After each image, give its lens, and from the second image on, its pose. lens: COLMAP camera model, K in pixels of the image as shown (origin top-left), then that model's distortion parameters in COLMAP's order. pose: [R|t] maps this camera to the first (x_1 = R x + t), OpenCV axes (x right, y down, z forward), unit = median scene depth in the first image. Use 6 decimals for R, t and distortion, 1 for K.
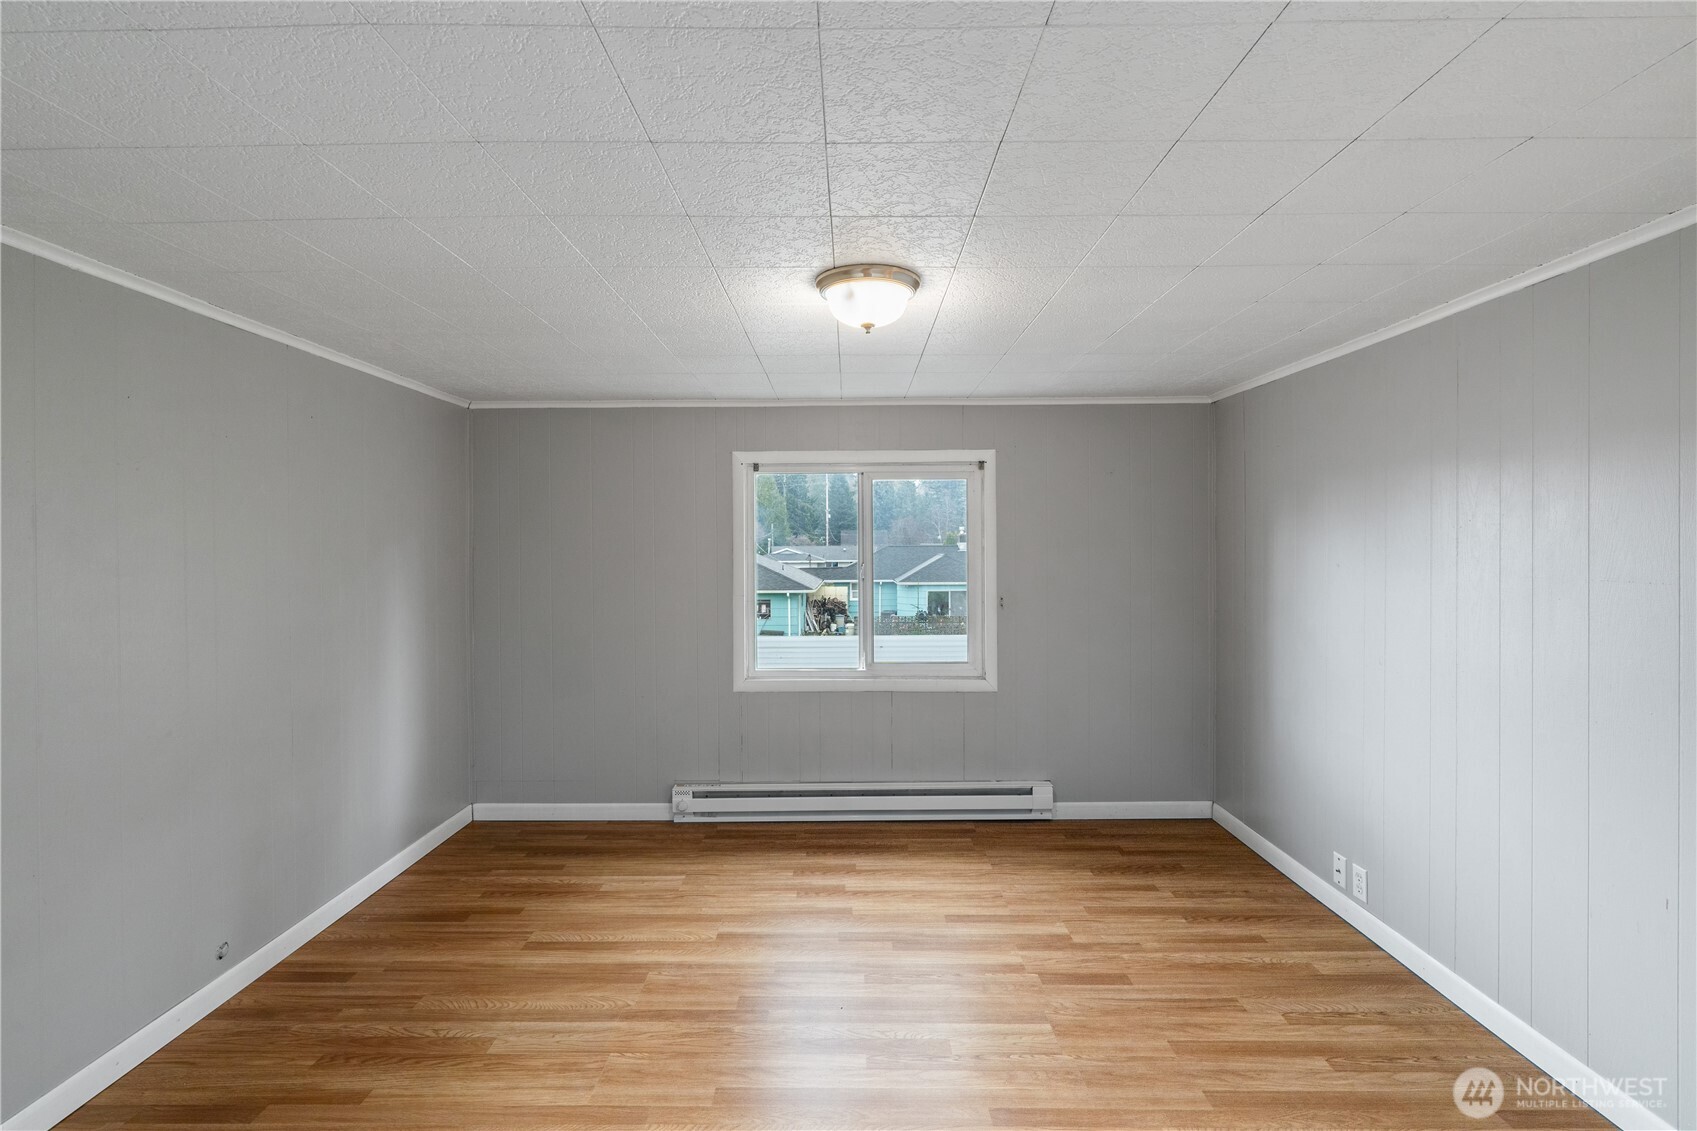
lens RADIAL K [[771.7, 0, 840.7], [0, 771.7, 564.6], [0, 0, 1]] dist [-0.015001, 0.005448]
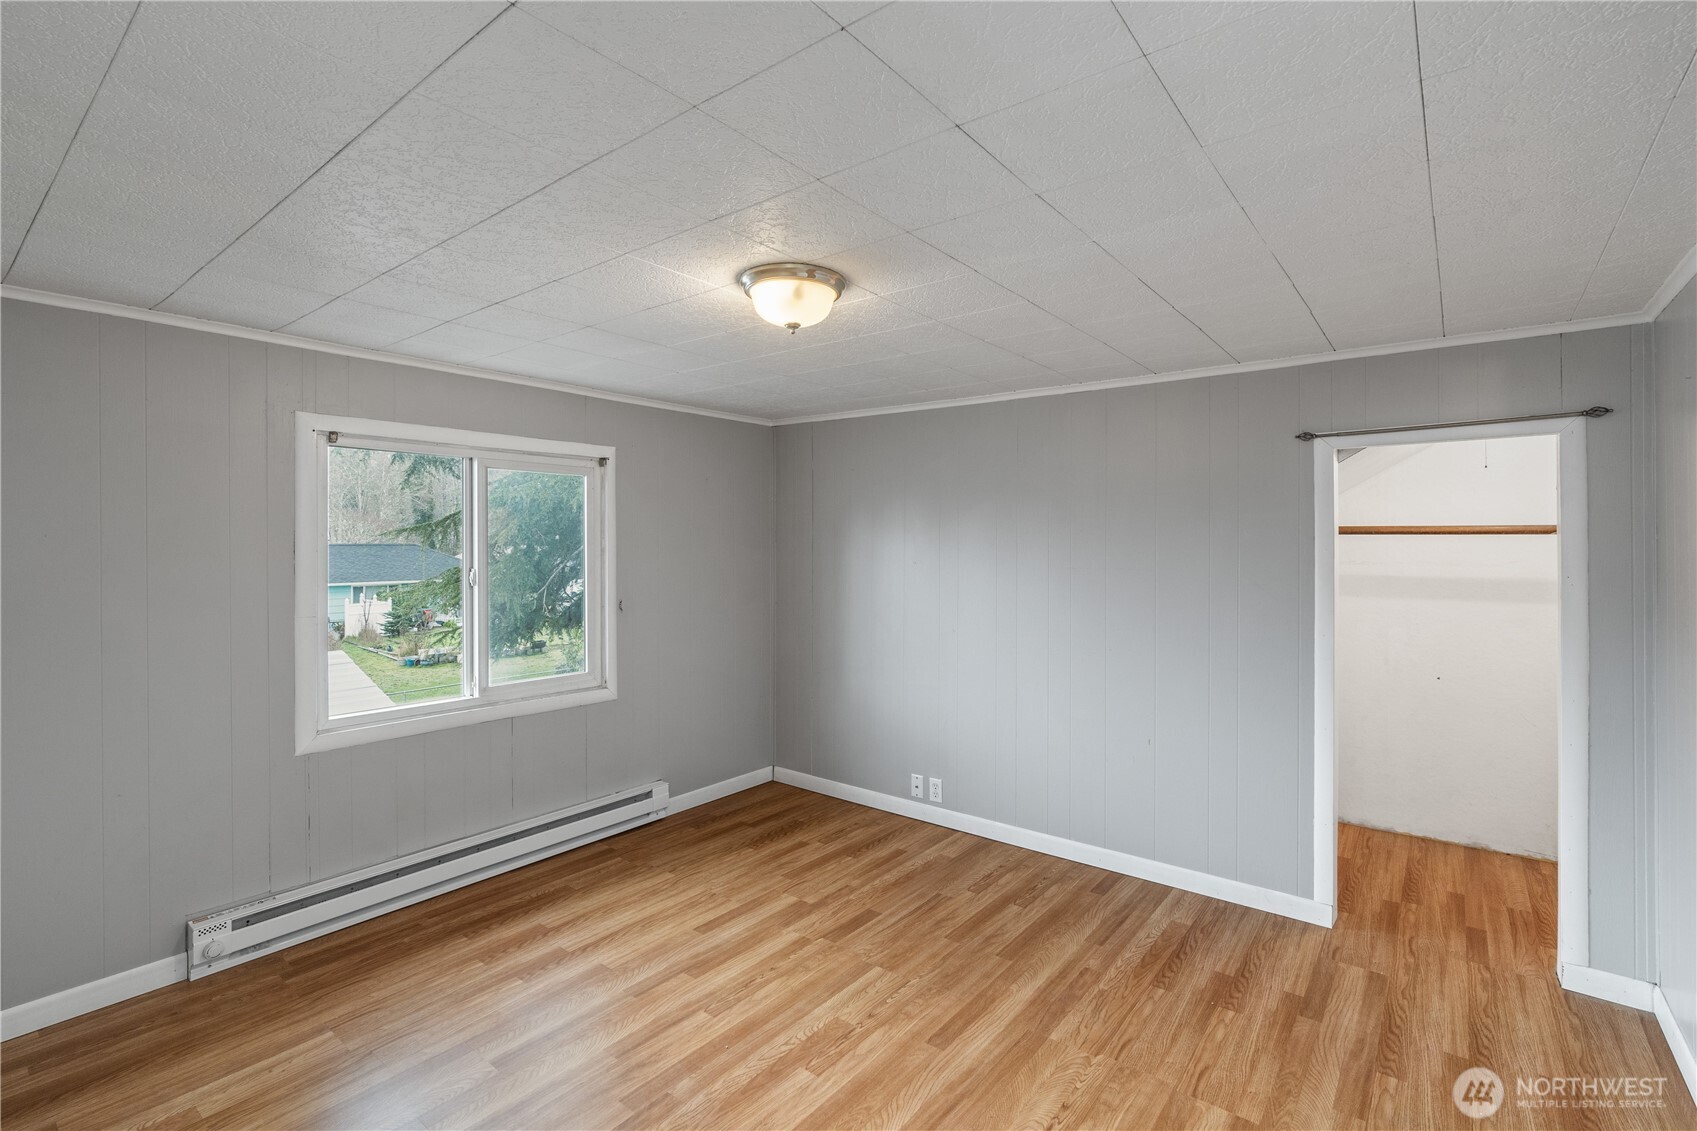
lens RADIAL K [[771.7, 0, 846.4], [0, 771.7, 554.9], [0, 0, 1]] dist [-0.015001, 0.005448]
pose [[0.621925, -0.005499, 0.783057, -0.447918], [0.015527, 0.999865, -0.005311, -0.005992], [-0.782923, 0.015461, 0.621927, 0.216578]]
